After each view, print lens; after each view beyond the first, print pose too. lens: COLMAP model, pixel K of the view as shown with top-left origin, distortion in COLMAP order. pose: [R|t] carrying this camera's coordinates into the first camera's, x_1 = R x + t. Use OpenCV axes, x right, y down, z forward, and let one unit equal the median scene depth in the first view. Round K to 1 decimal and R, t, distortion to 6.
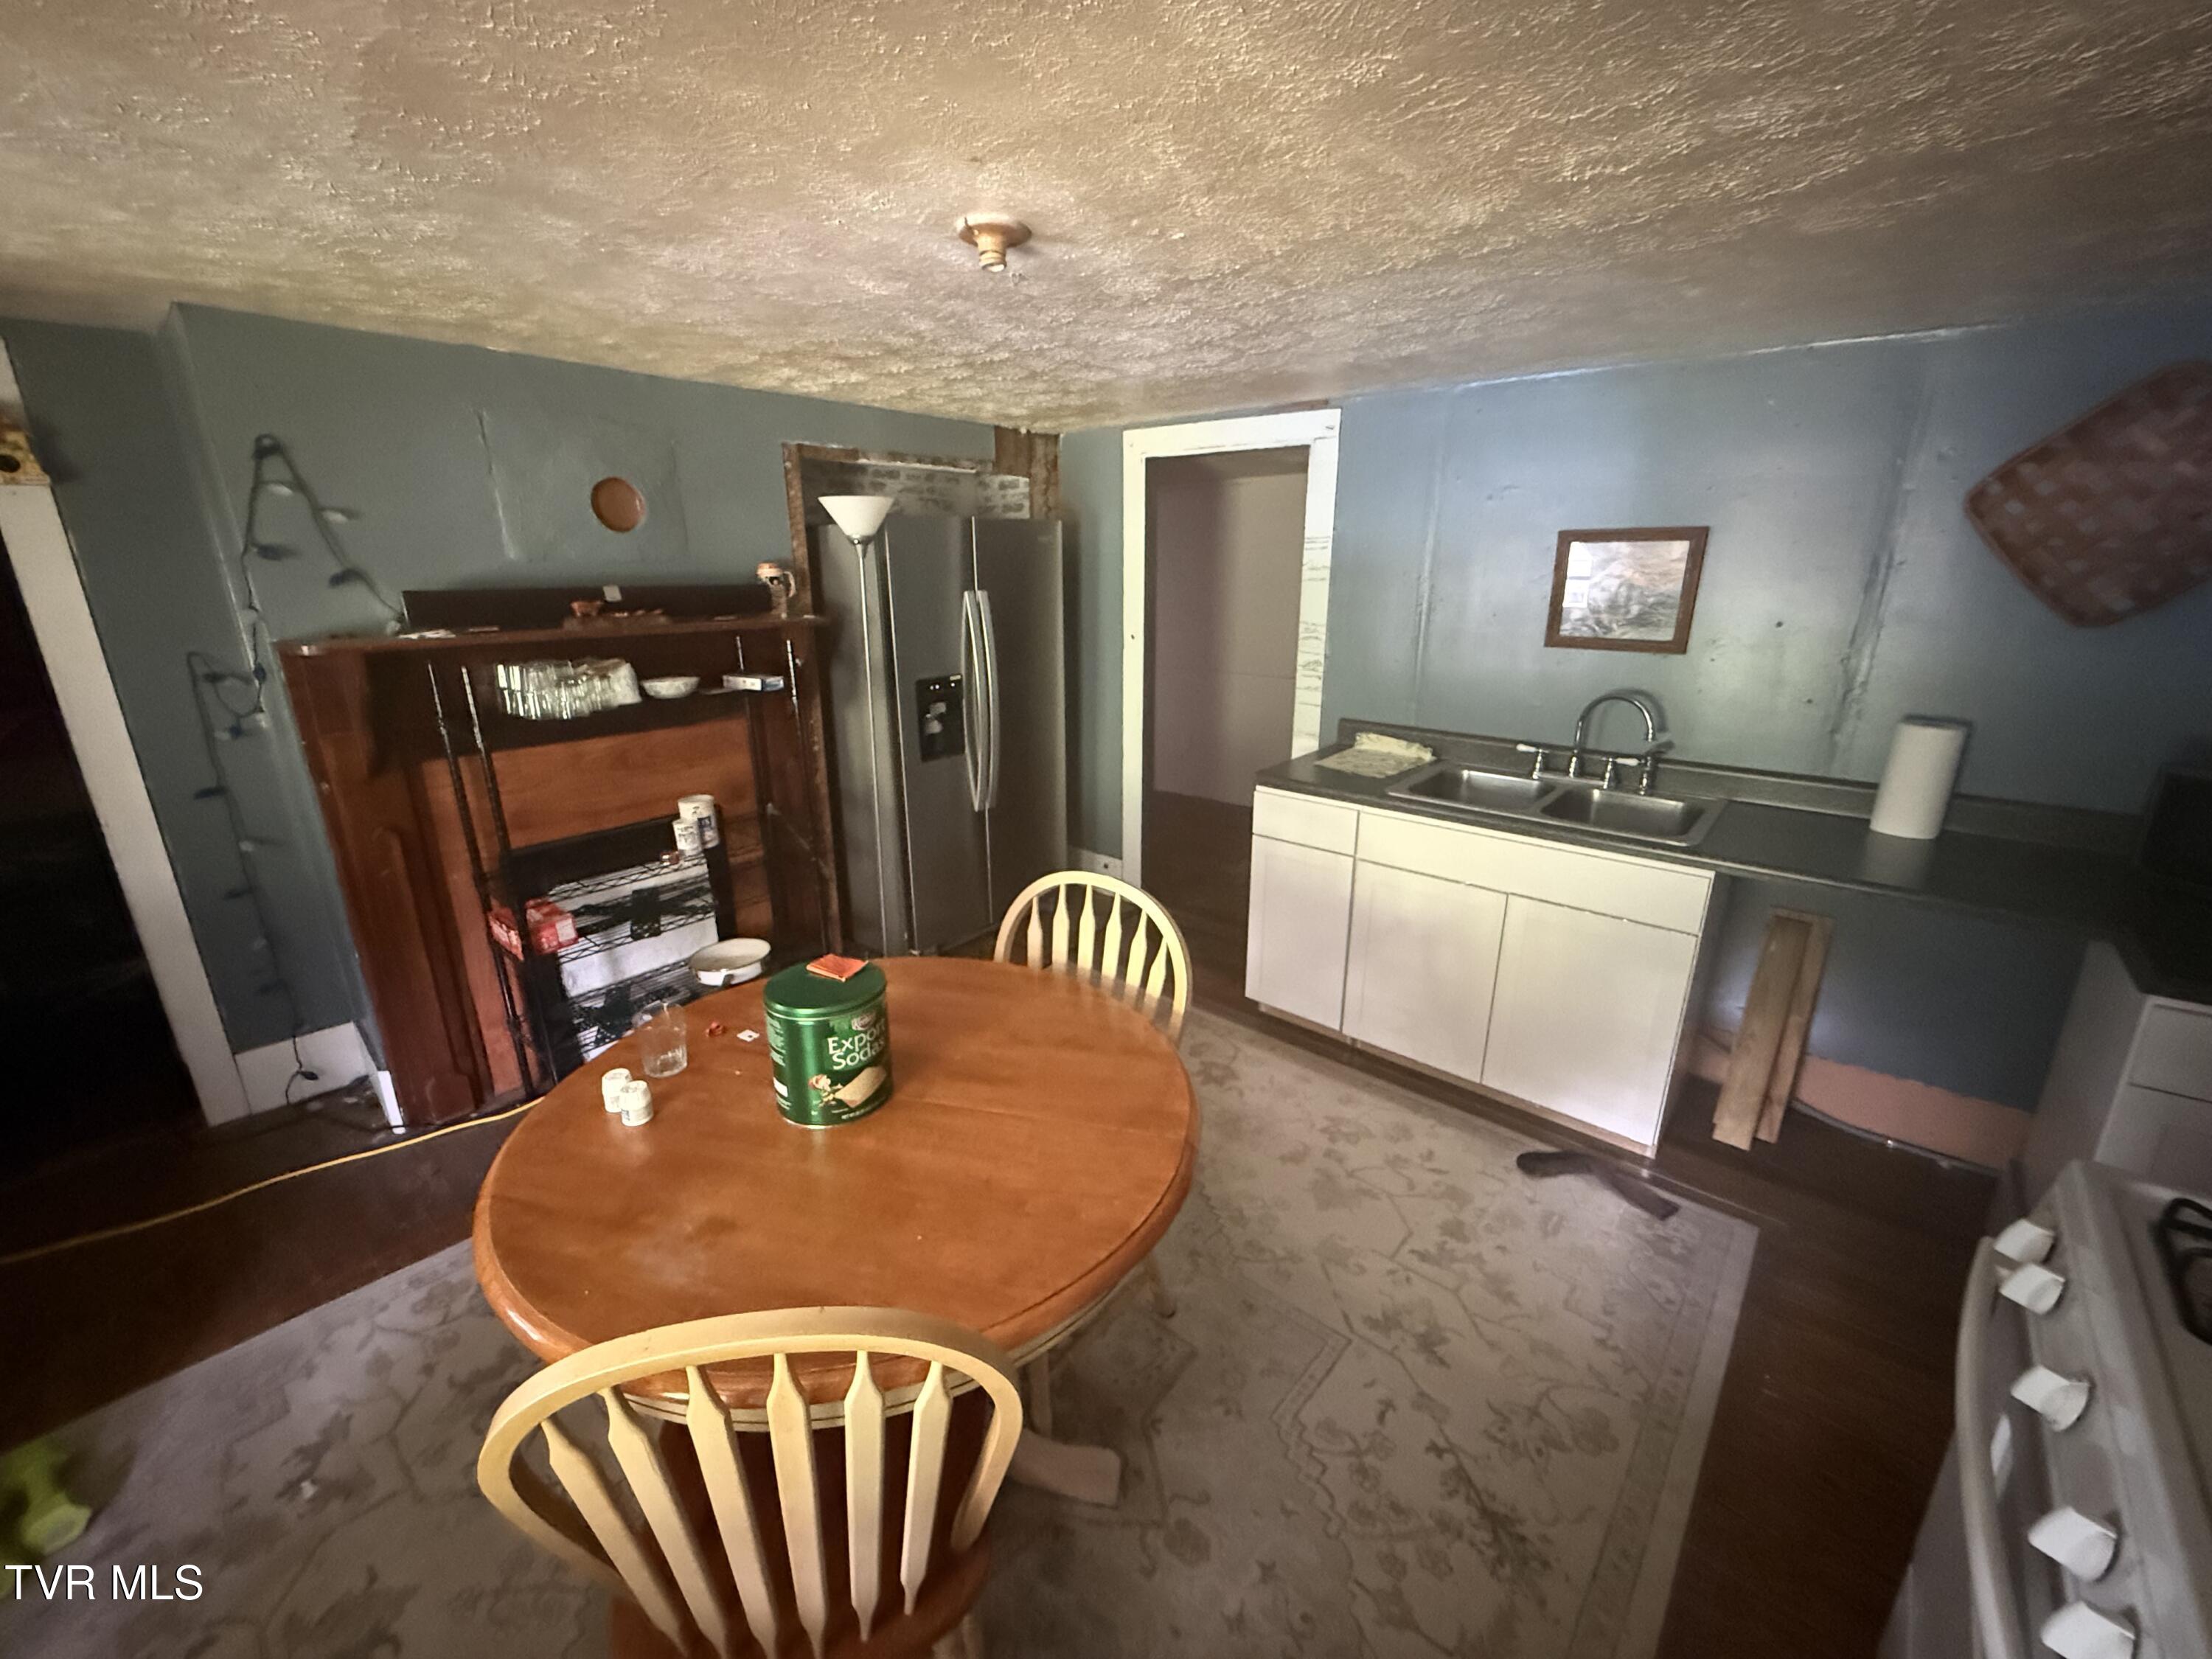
lens RADIAL K [[888.8, 0, 1102.6], [0, 888.8, 836.2], [0, 0, 1]] dist [0.000449, 0.000151]
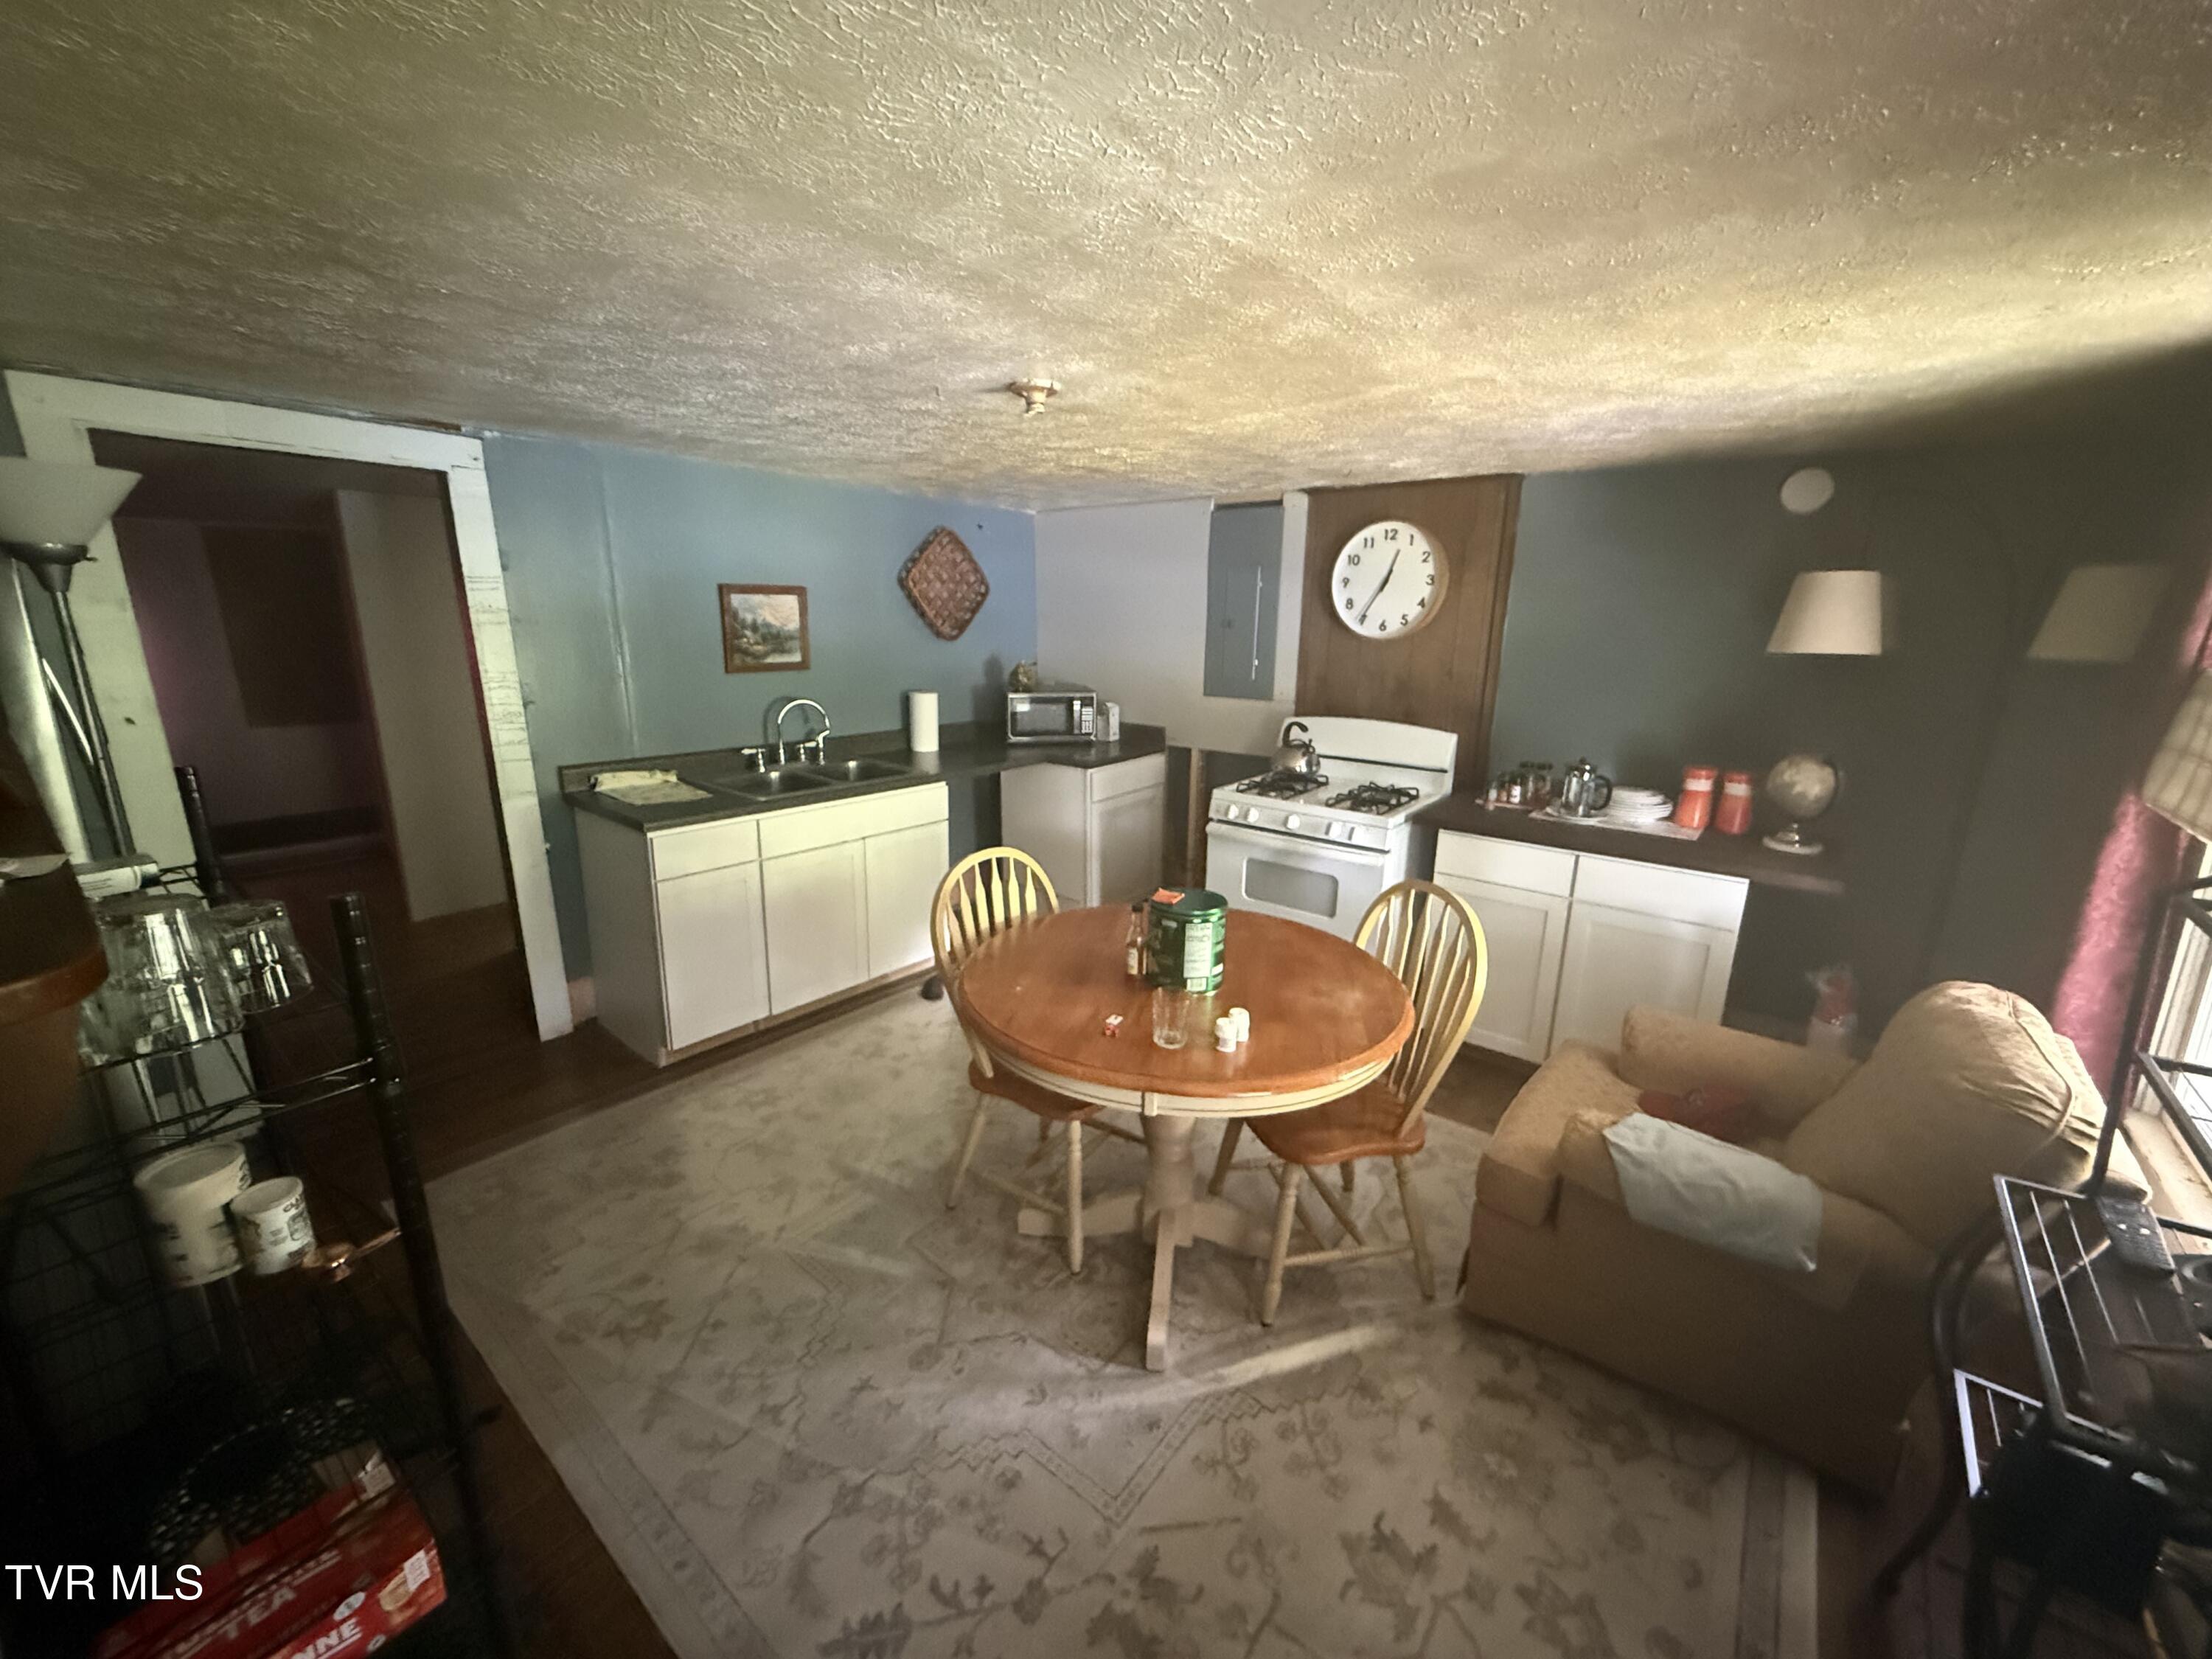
lens RADIAL K [[888.8, 0, 1102.6], [0, 888.8, 836.2], [0, 0, 1]] dist [0.000449, 0.000151]
pose [[-0.053134, -0.245935, 0.967829, -0.832328], [0.275986, 0.927831, 0.250923, -0.167793], [-0.959692, 0.280440, 0.018575, 0.525299]]
